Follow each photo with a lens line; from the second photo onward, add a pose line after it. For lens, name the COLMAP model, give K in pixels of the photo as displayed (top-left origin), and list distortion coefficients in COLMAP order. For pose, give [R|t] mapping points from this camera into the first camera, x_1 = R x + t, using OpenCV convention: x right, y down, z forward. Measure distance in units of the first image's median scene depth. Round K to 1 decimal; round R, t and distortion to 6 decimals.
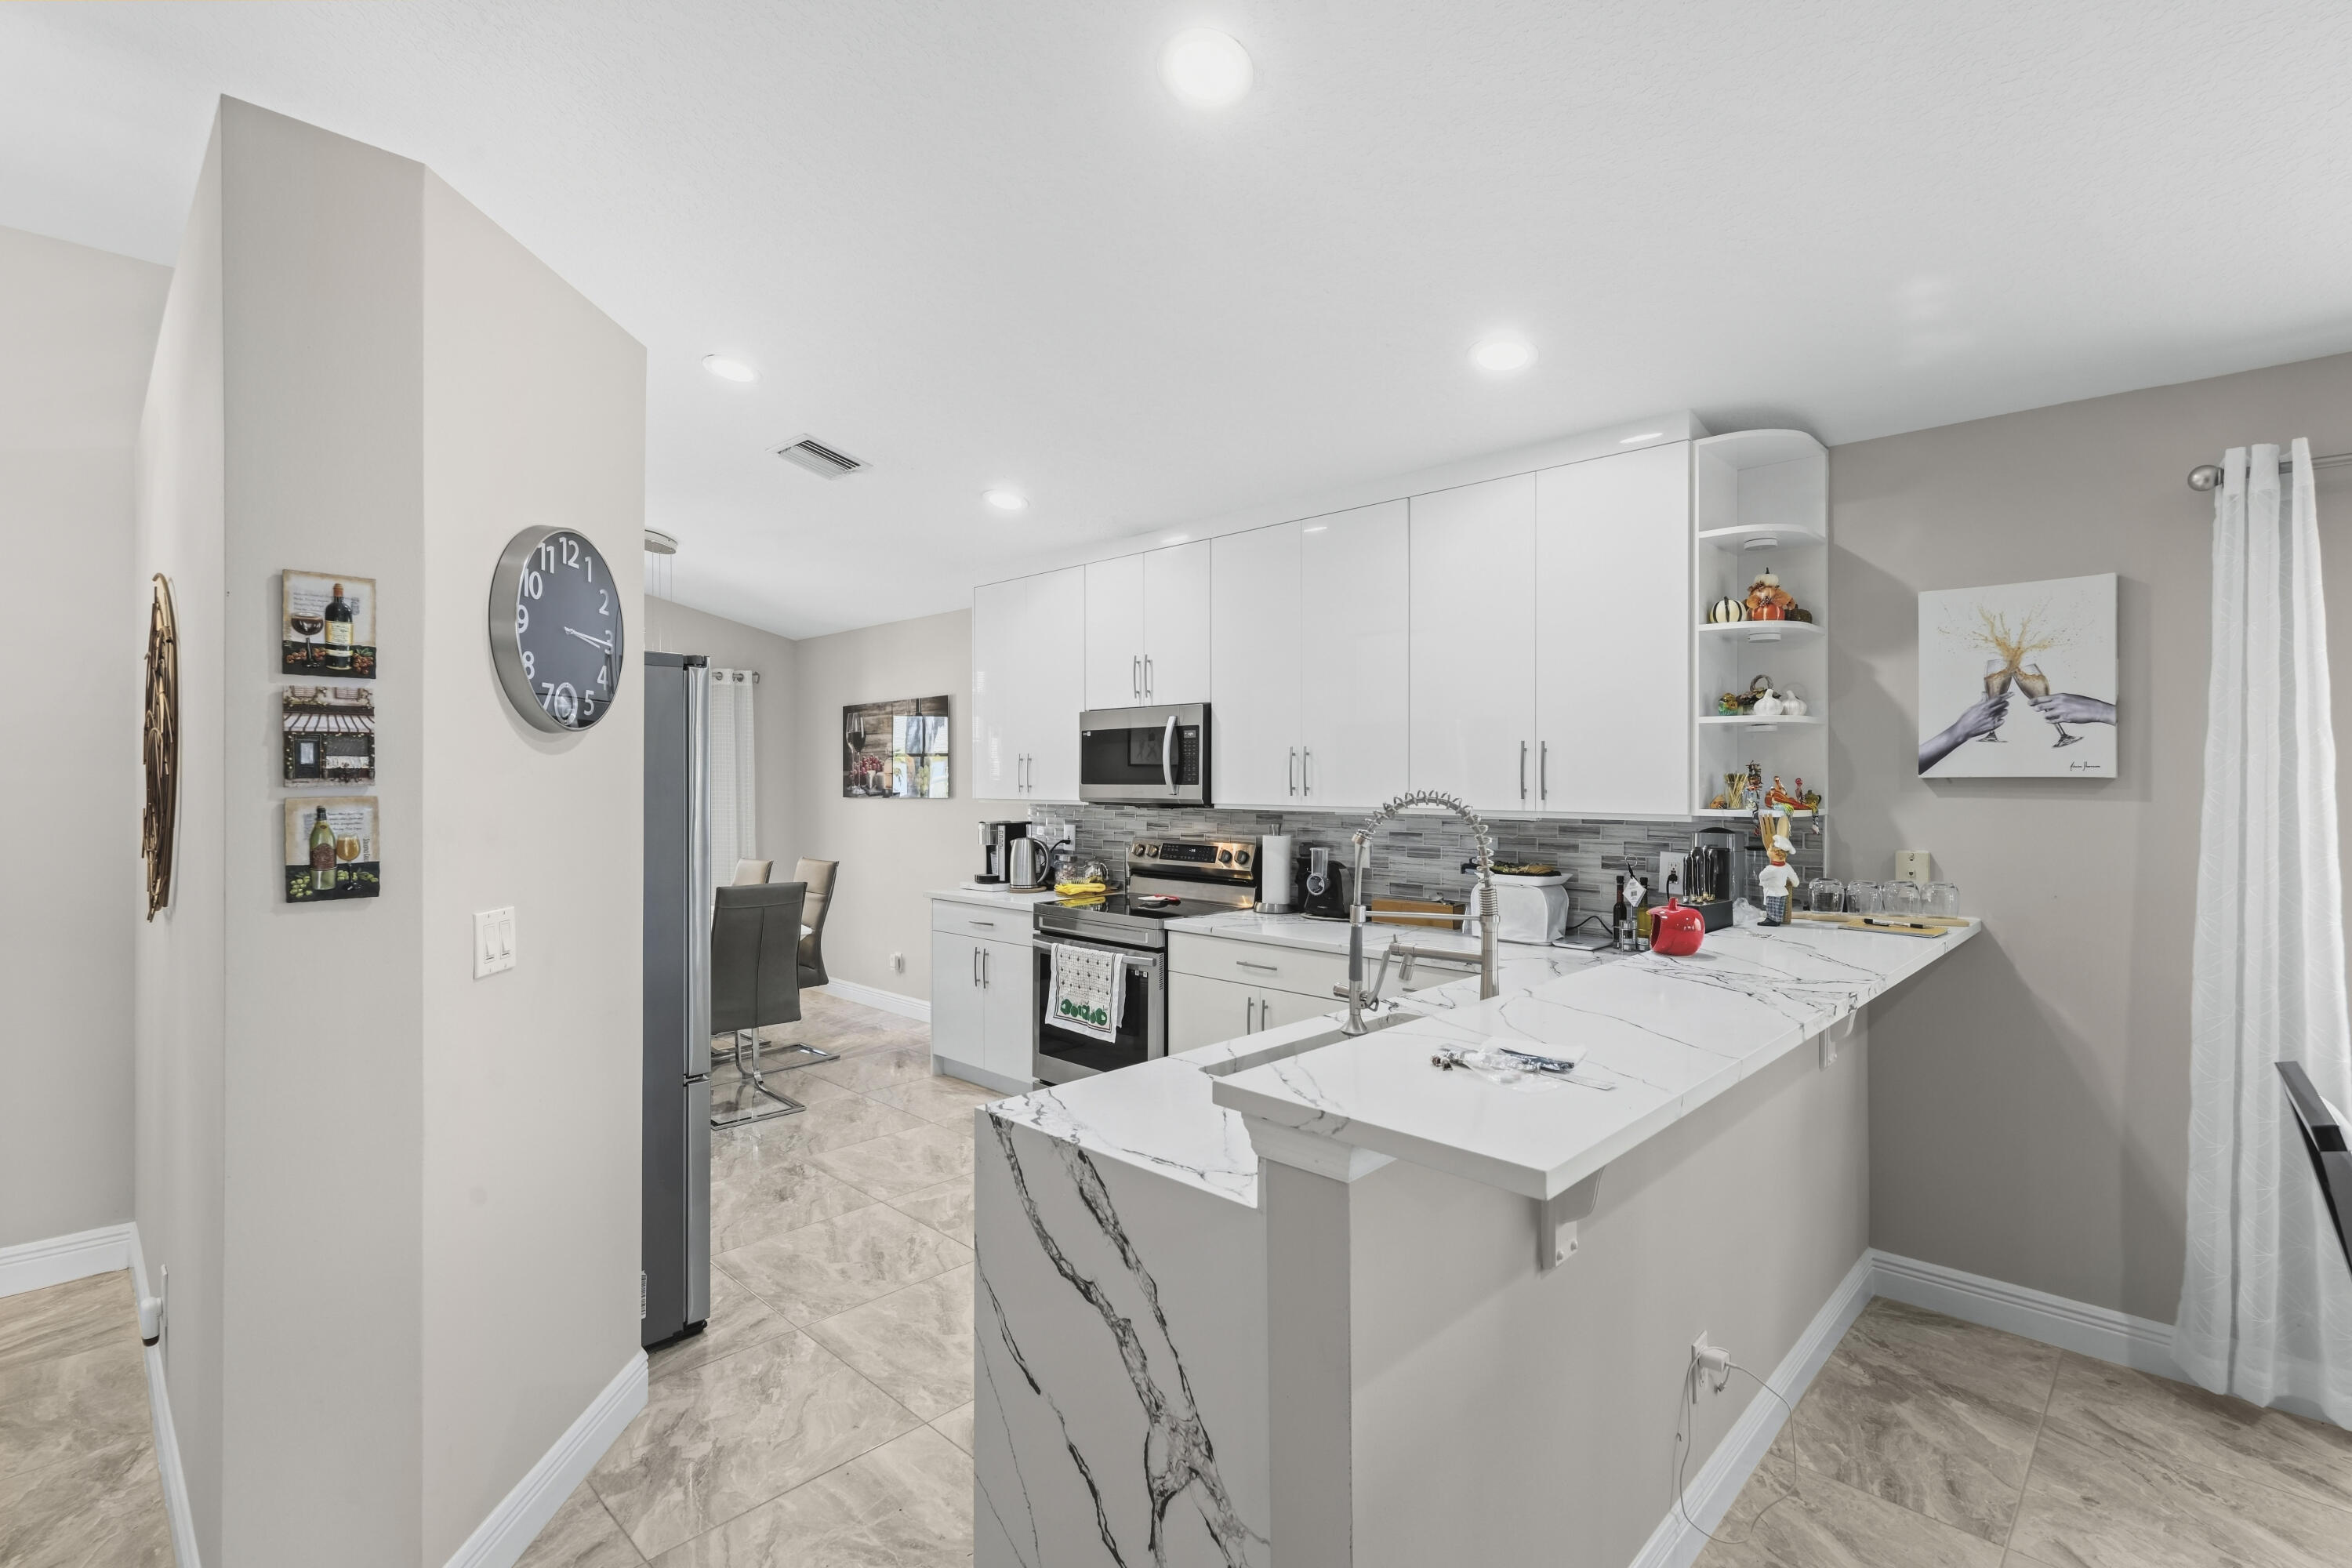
lens RADIAL K [[1073.7, 0, 1187.6], [0, 1073.7, 780.6], [0, 0, 1]] dist [0.002236, -0.000071]
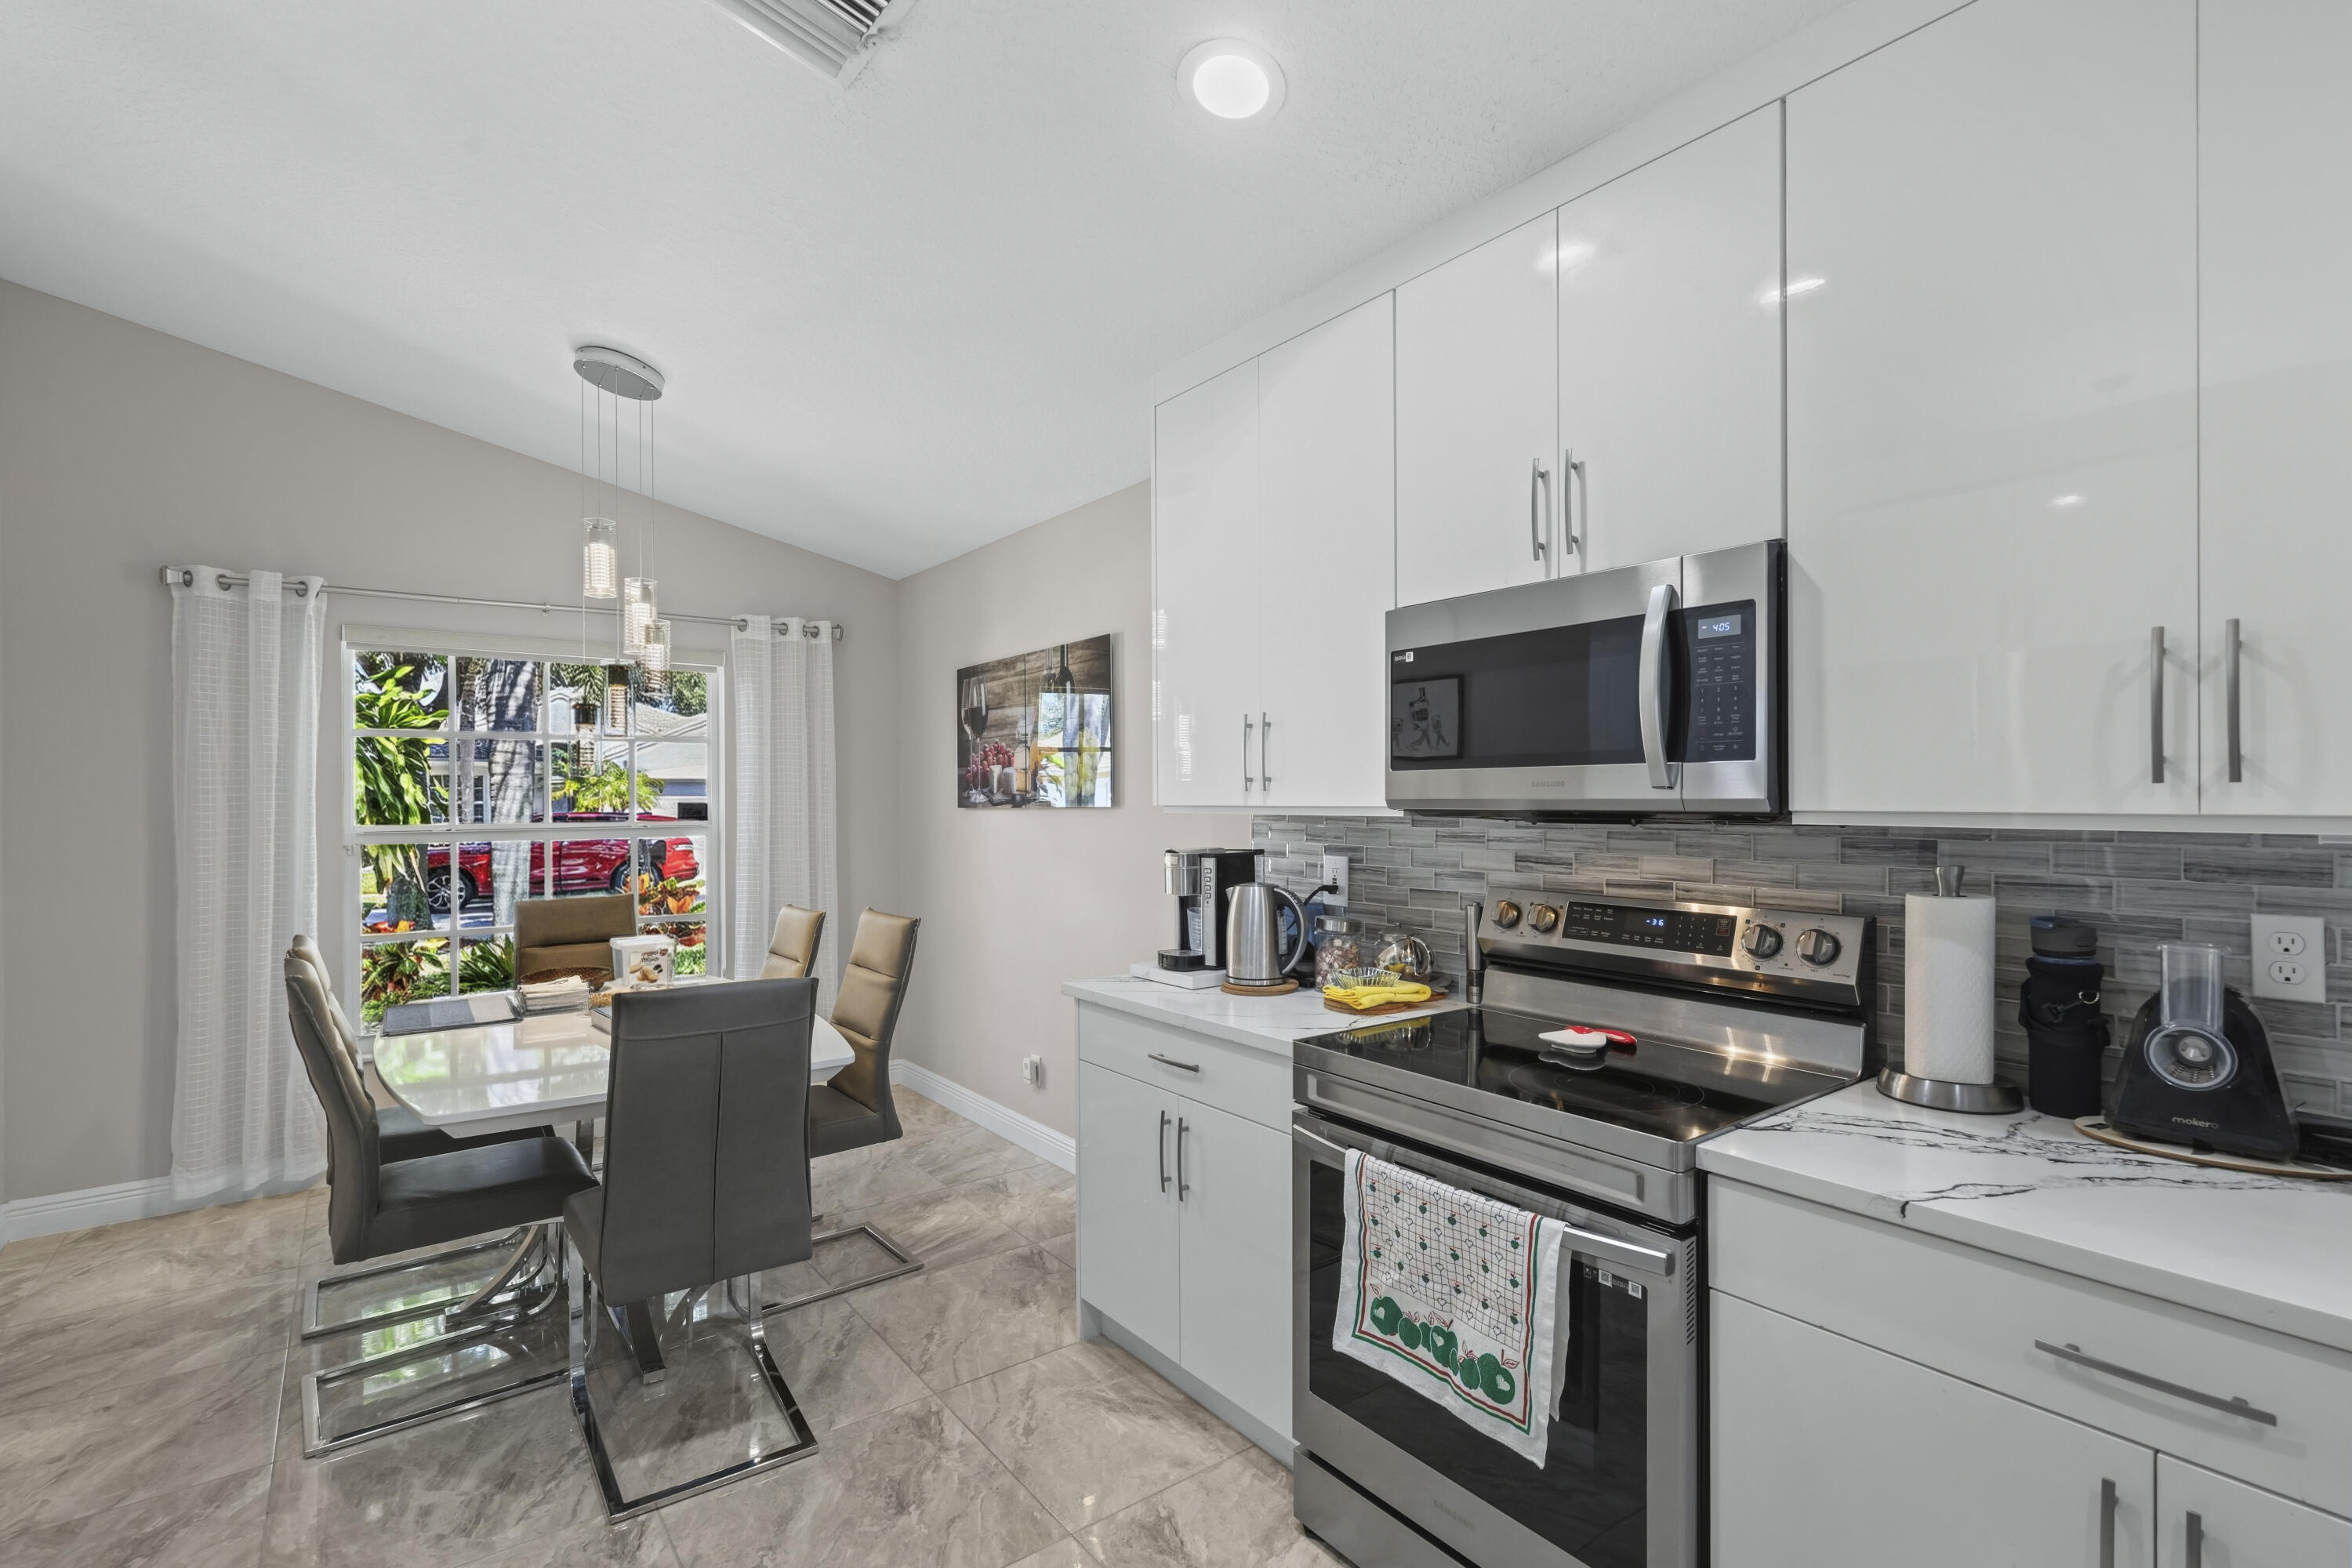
lens RADIAL K [[1073.7, 0, 1174.7], [0, 1073.7, 792.5], [0, 0, 1]] dist [0.002236, -0.000071]
pose [[0.985343, -0.005858, -0.170484, -0.106628], [0.005380, 0.999980, -0.003266, 0.012796], [0.170500, 0.002301, 0.985355, 0.516011]]
